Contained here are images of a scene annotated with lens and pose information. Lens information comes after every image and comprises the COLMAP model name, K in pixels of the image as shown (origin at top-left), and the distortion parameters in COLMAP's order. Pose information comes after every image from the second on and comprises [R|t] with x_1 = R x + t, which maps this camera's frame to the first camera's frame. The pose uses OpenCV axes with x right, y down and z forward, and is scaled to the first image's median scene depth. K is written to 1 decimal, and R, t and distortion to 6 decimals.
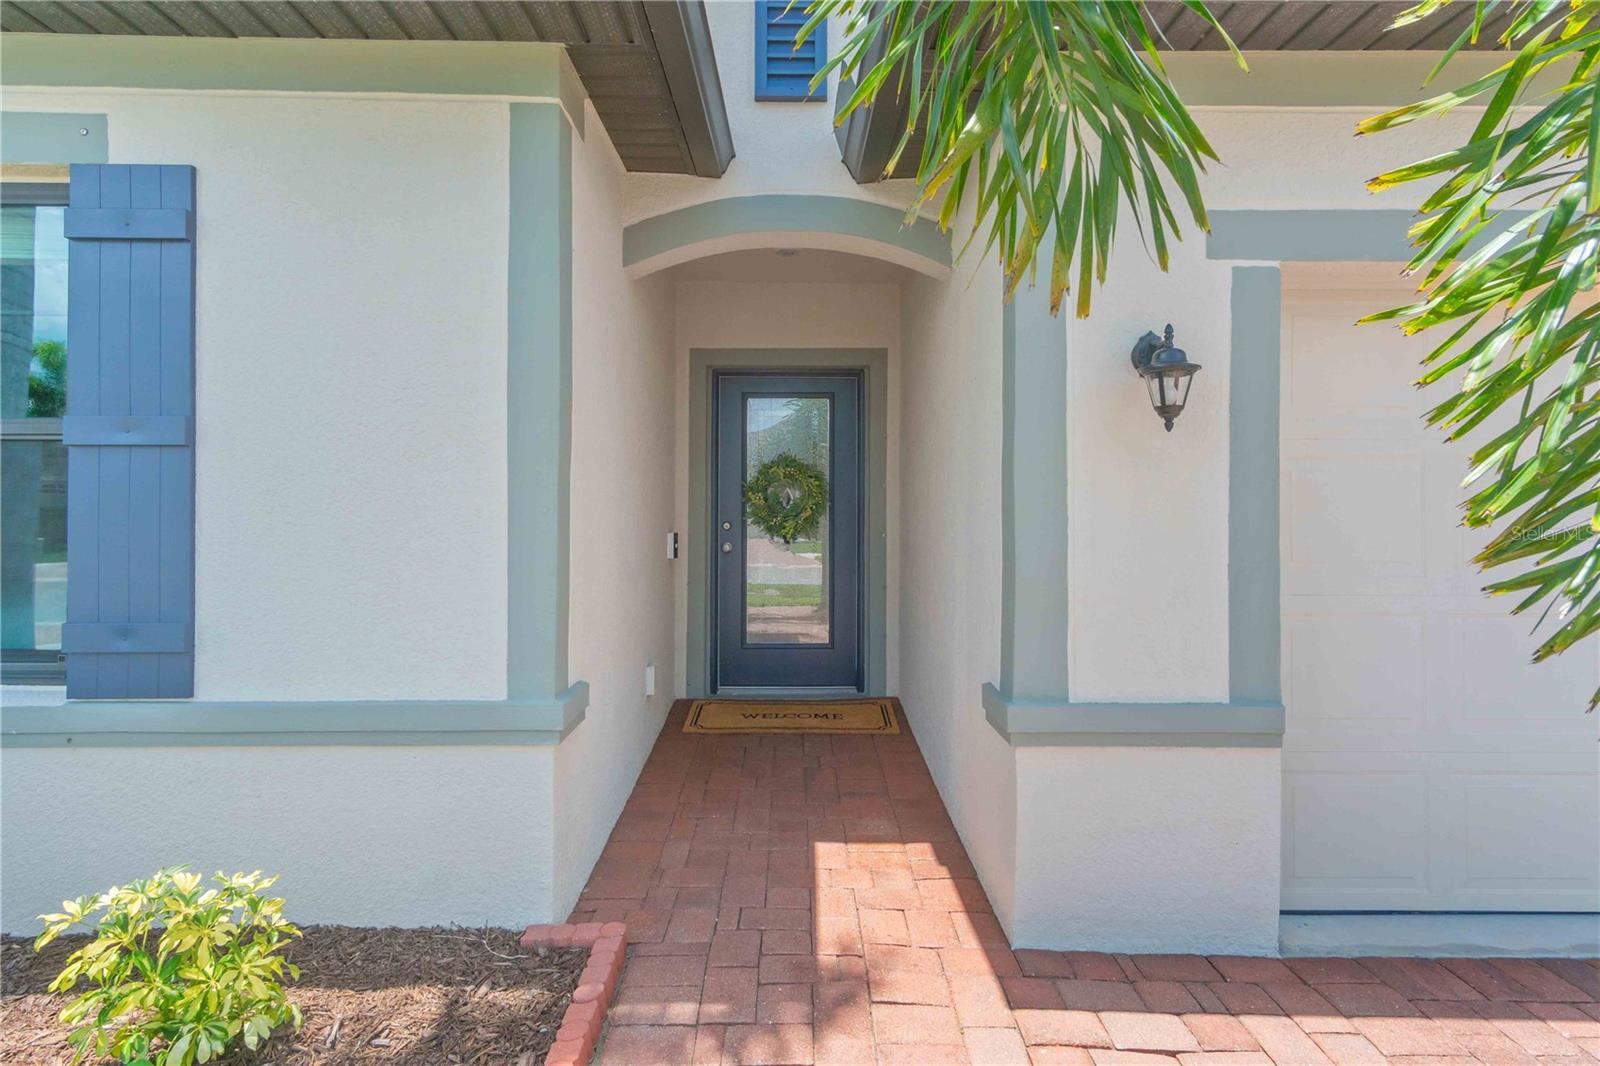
lens RADIAL K [[859.0, 0, 800.0], [0, 859.0, 533.0], [0, 0, 1]] dist [0.035950, -0.000030]
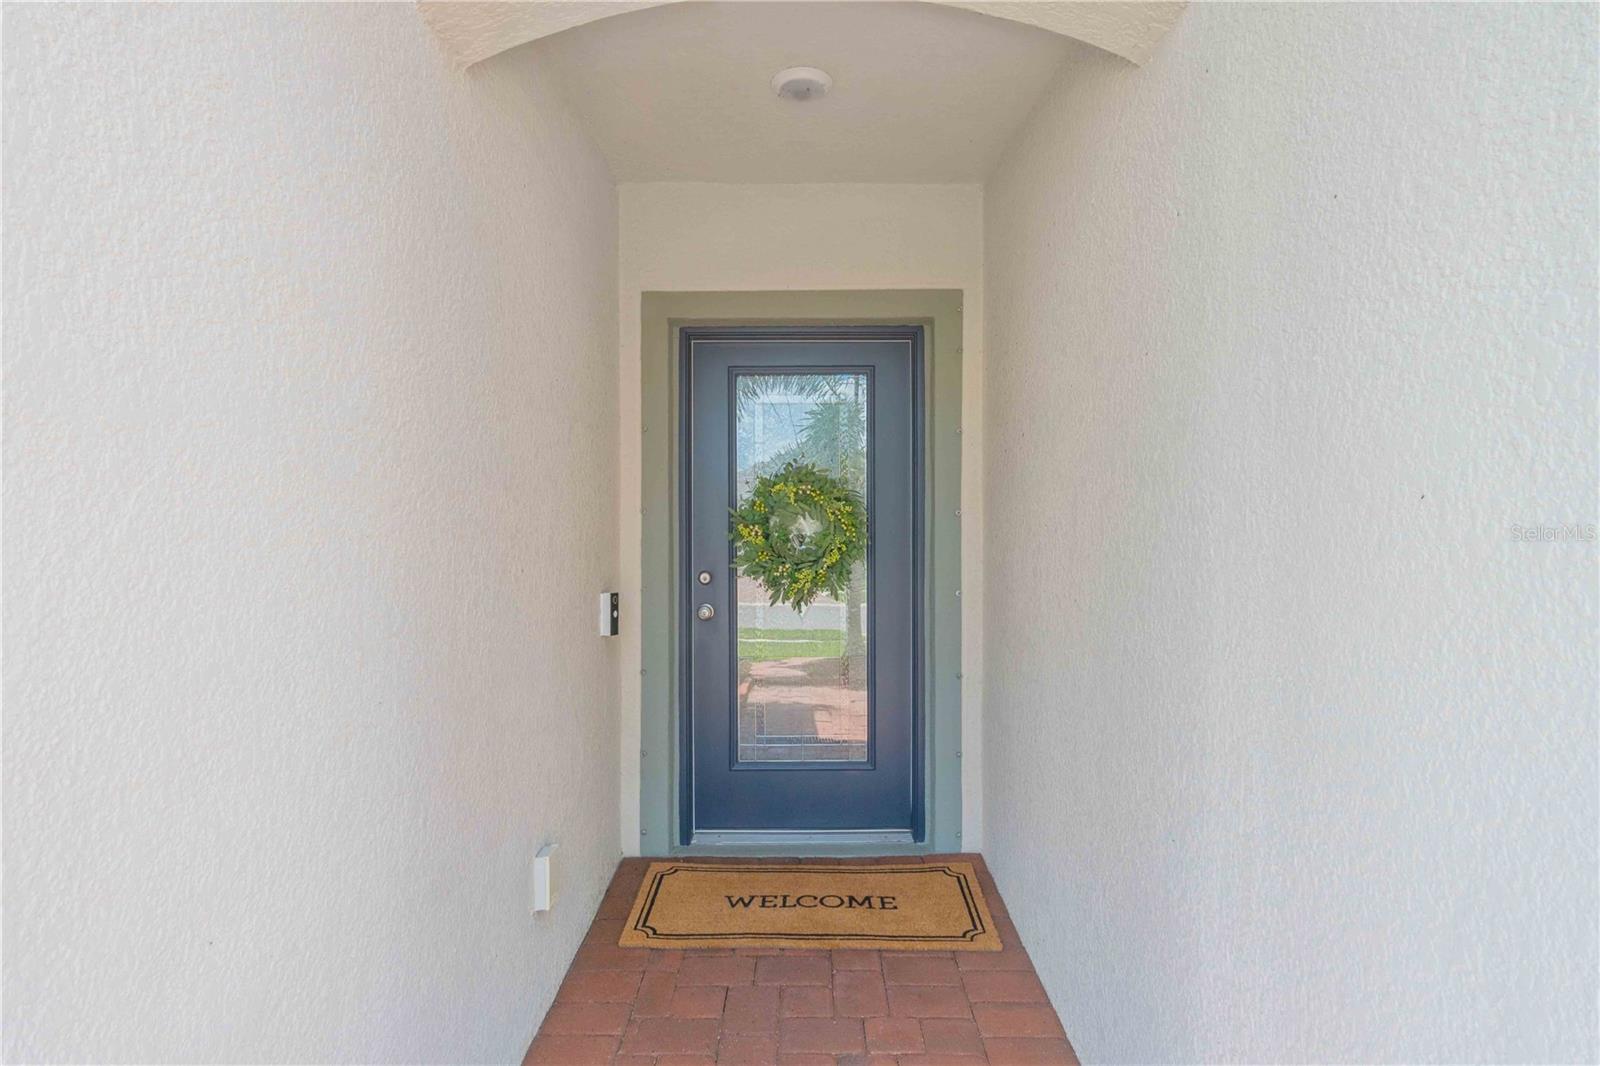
lens RADIAL K [[859.0, 0, 800.0], [0, 859.0, 533.0], [0, 0, 1]] dist [0.035950, -0.000030]
pose [[0.999830, -0.005196, -0.017716, -0.004469], [0.004519, 0.999265, -0.038072, -0.017040], [0.017900, 0.037985, 0.999118, 0.375879]]
